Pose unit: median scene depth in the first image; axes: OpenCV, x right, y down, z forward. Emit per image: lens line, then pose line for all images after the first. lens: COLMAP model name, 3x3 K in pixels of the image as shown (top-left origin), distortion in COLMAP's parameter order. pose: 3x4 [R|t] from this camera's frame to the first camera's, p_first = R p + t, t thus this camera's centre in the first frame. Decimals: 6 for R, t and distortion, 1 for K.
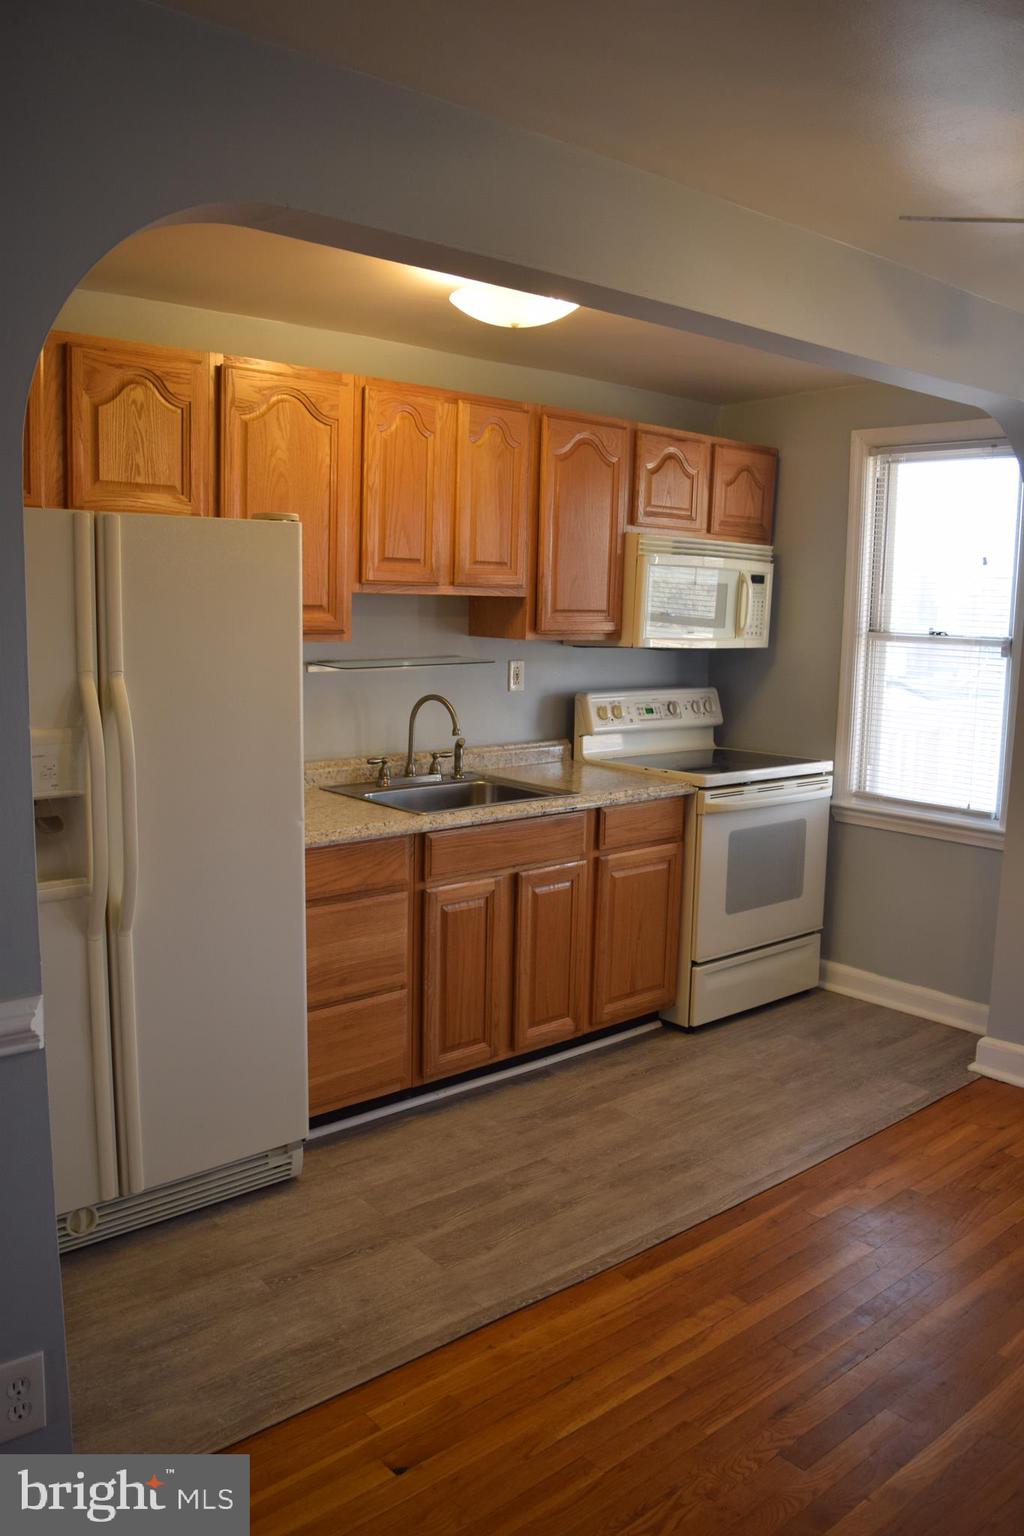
lens RADIAL K [[1215.6, 0, 516.5], [0, 1215.6, 774.1], [0, 0, 1]] dist [-0.099319, 0.019934]
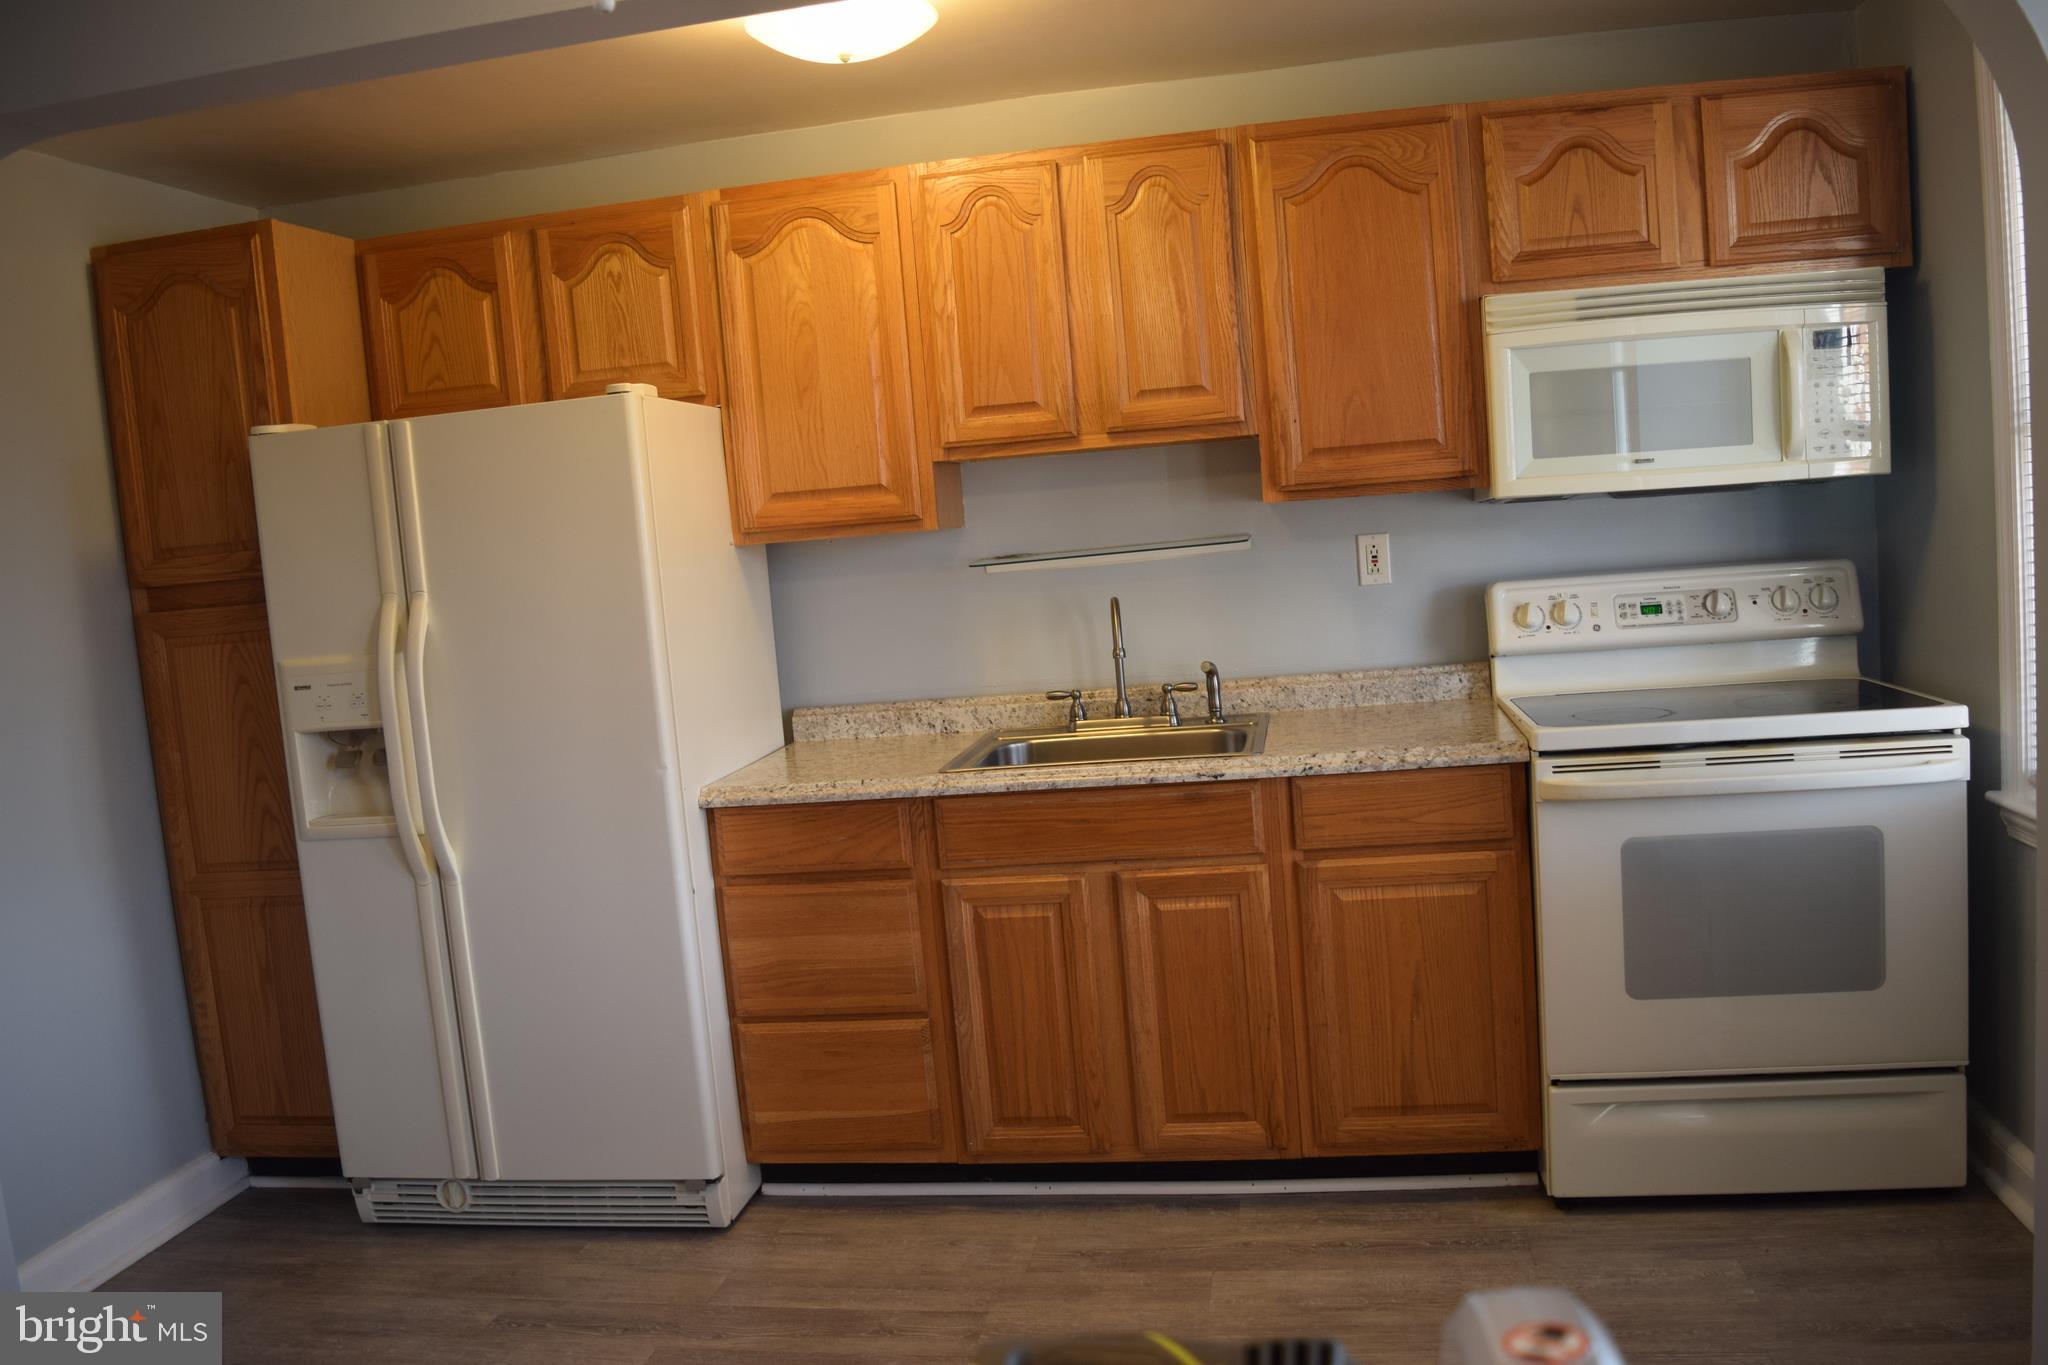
lens RADIAL K [[1620.8, 0, 1028.0], [0, 1620.8, 676.9], [0, 0, 1]] dist [-0.099319, 0.019934]
pose [[0.620349, 0.003269, -0.784319, 0.630153], [-0.017728, 0.999794, -0.009855, -0.012196], [0.784125, 0.020018, 0.620279, 0.426557]]
